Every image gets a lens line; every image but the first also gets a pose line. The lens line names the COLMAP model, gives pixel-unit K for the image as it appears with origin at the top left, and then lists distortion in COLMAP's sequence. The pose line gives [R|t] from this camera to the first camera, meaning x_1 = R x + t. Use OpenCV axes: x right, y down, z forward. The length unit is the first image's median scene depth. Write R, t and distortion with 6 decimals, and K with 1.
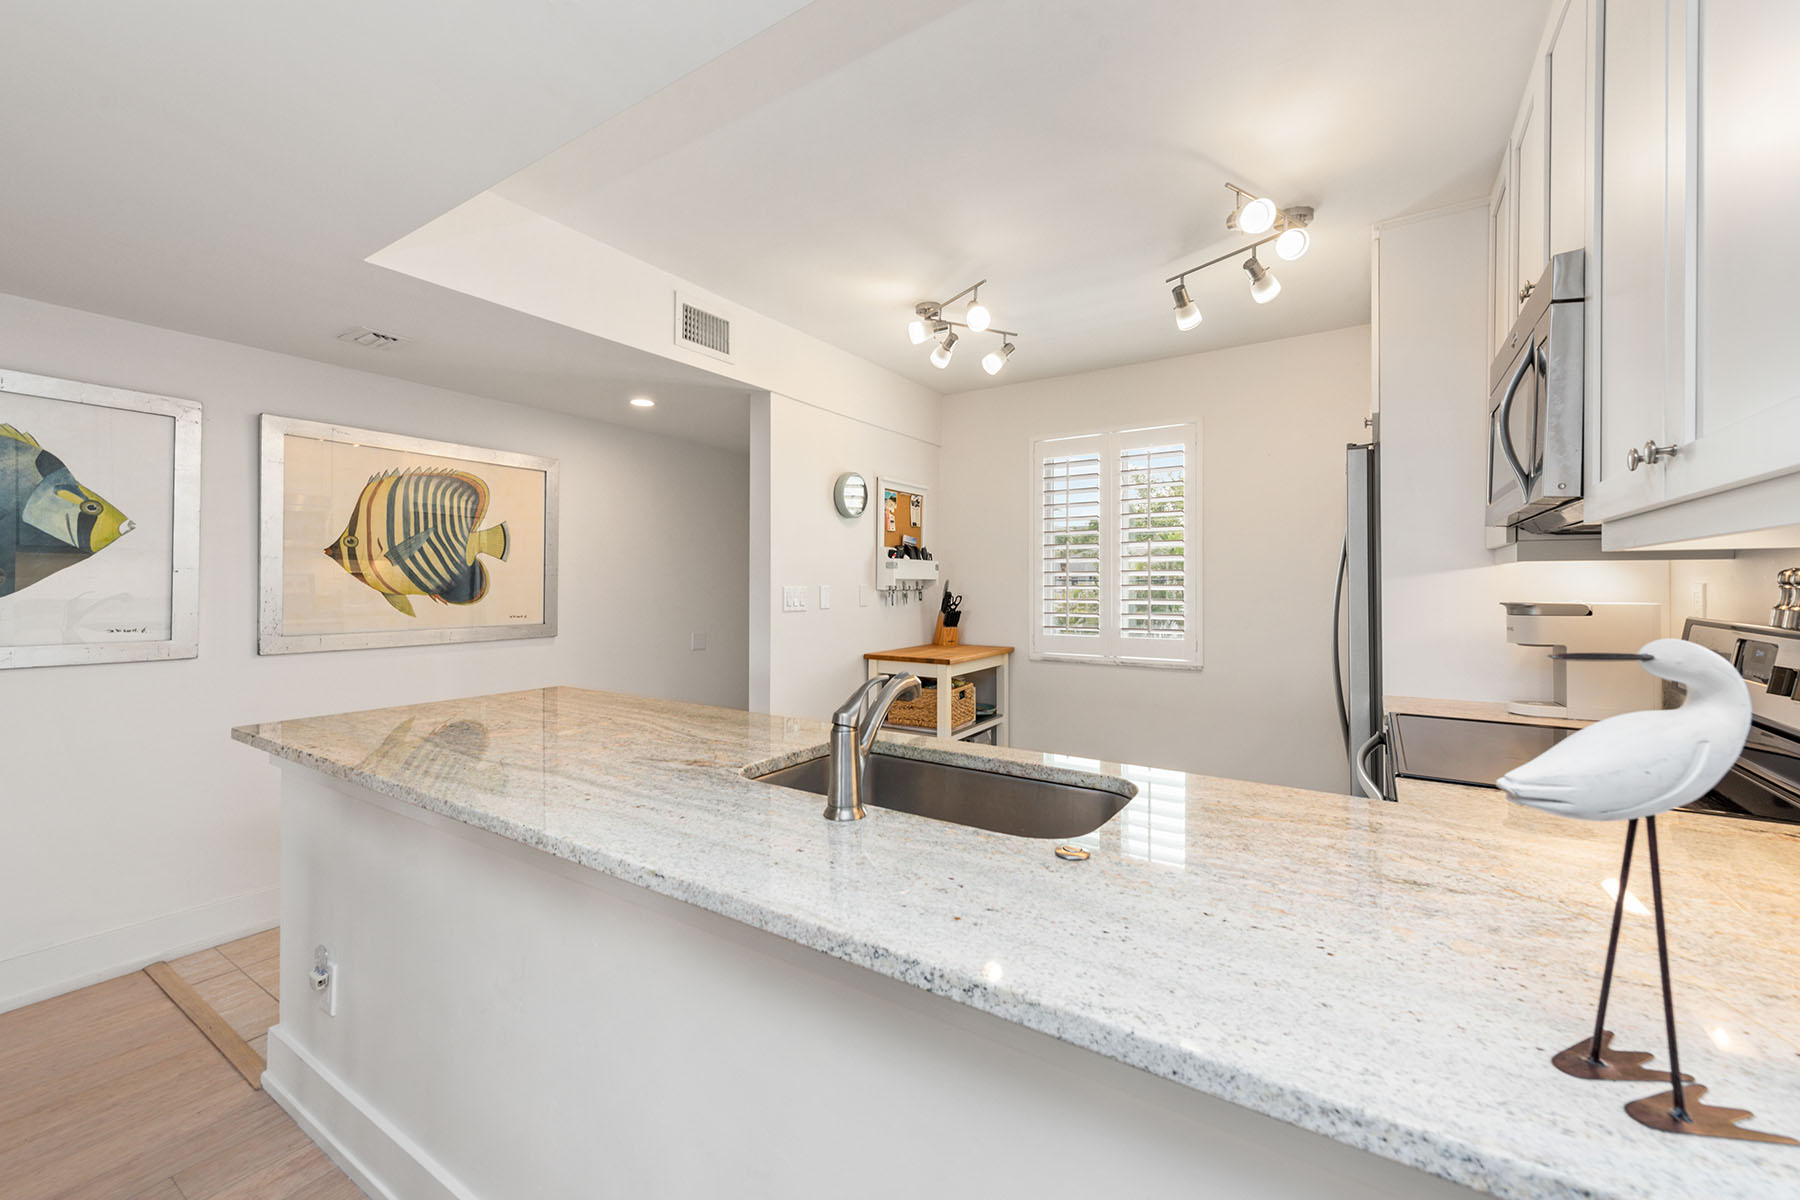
lens RADIAL K [[711.0, 0, 894.6], [0, 711.0, 587.6], [0, 0, 1]] dist [0.000241, -0.000164]
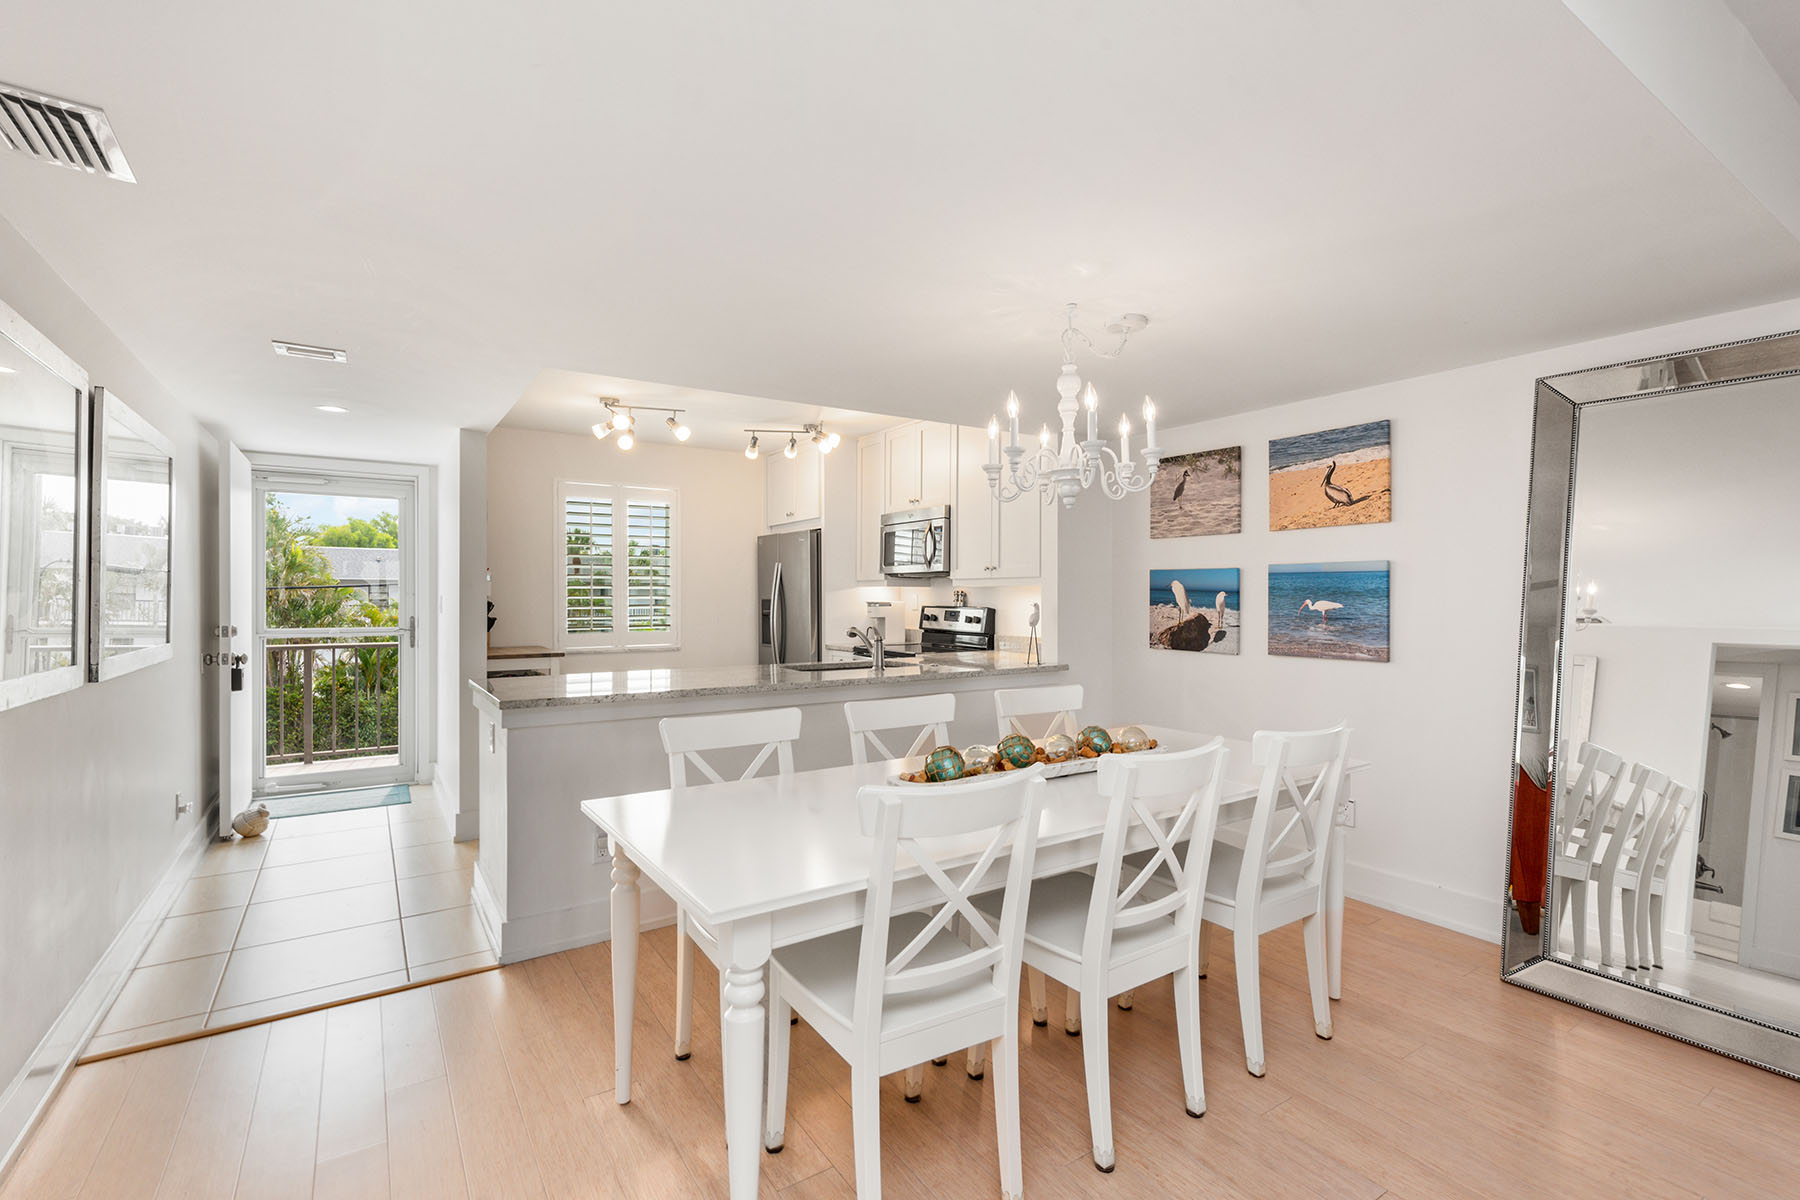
lens RADIAL K [[794.9, 0, 900.0], [0, 794.9, 600.0], [0, 0, 1]] dist [0.000502, -0.000119]
pose [[0.392382, -0.006875, 0.919777, -0.981819], [0.003095, 0.999976, 0.006154, -0.002113], [-0.919797, 0.000432, 0.392394, -0.130268]]
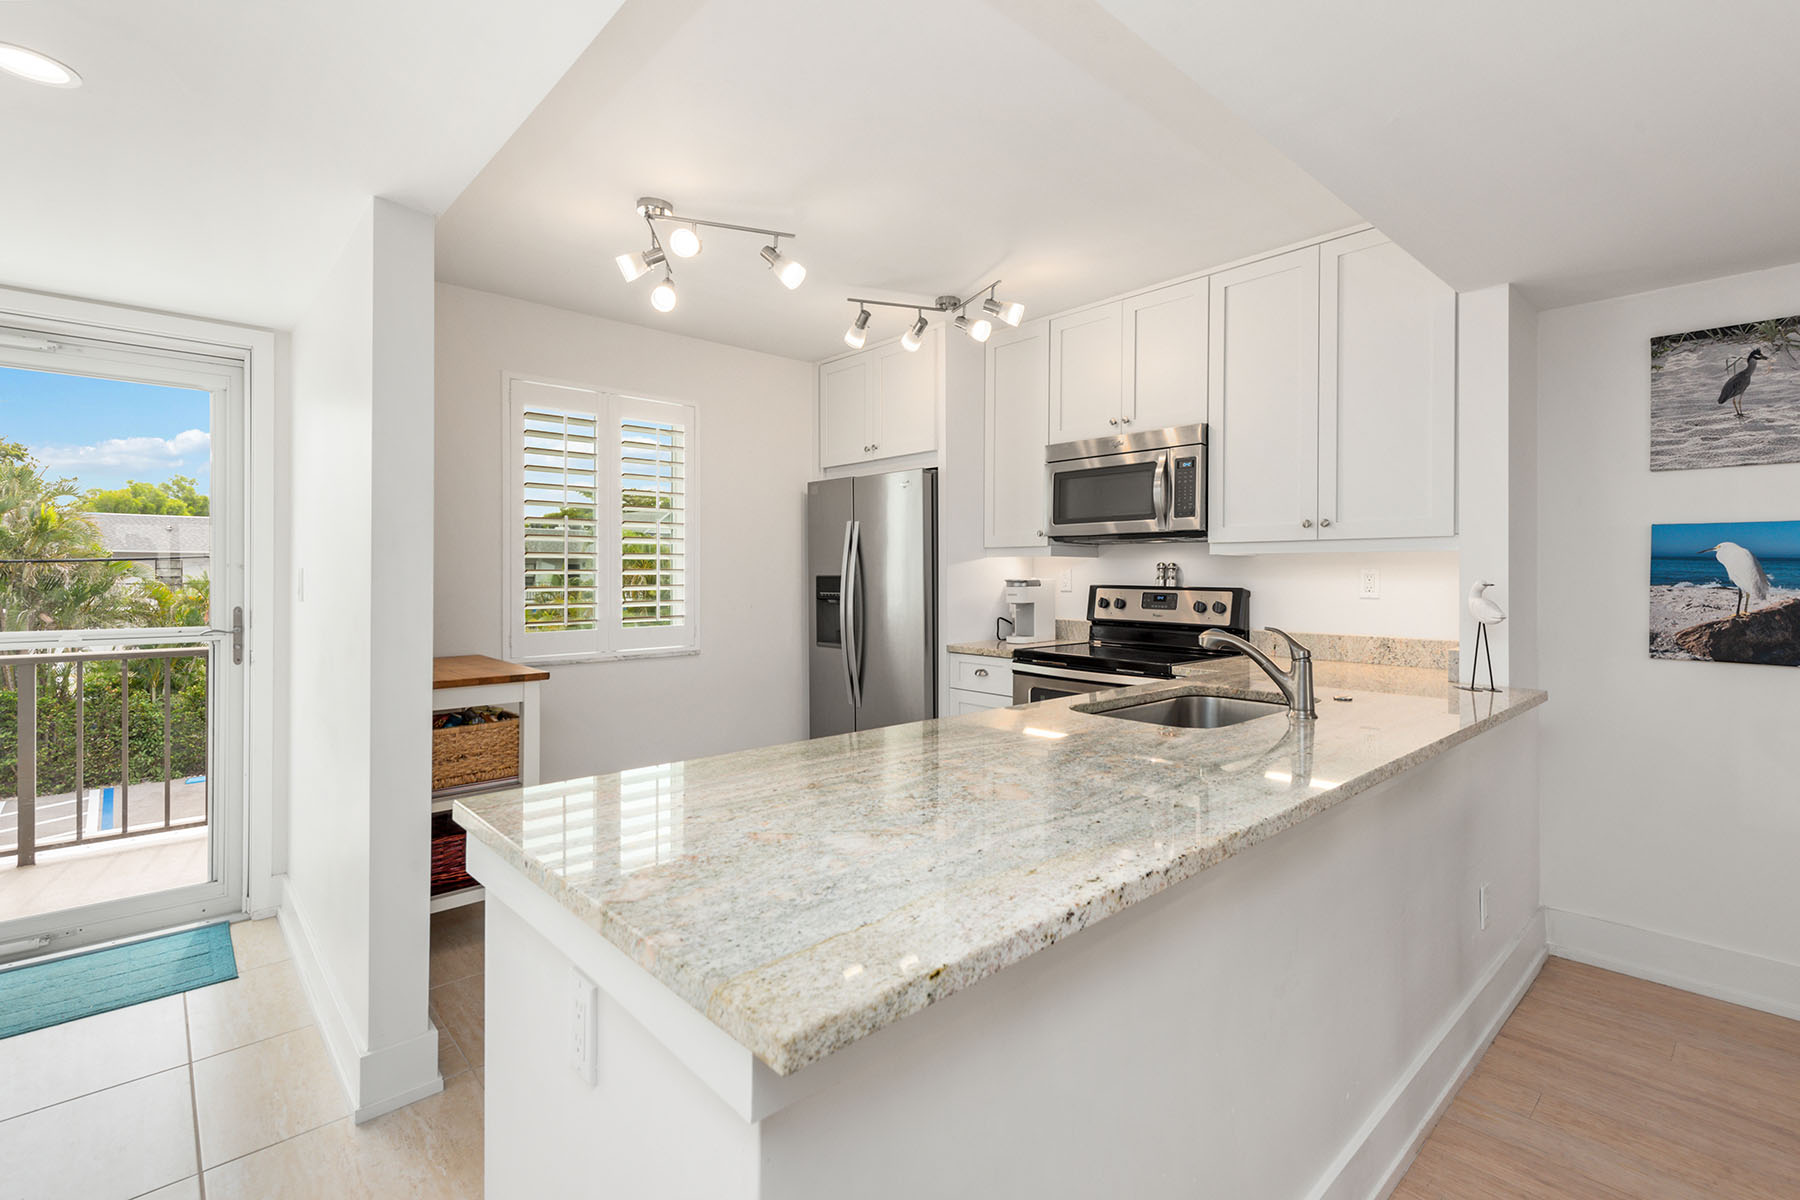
lens RADIAL K [[819.5, 0, 913.1], [0, 819.5, 570.8], [0, 0, 1]] dist [0.007076, -0.000509]
pose [[0.246750, -0.000526, 0.969079, -0.615843], [0.002829, 0.999996, -0.000177, 0.000024], [-0.969075, 0.002785, 0.246750, 0.418740]]
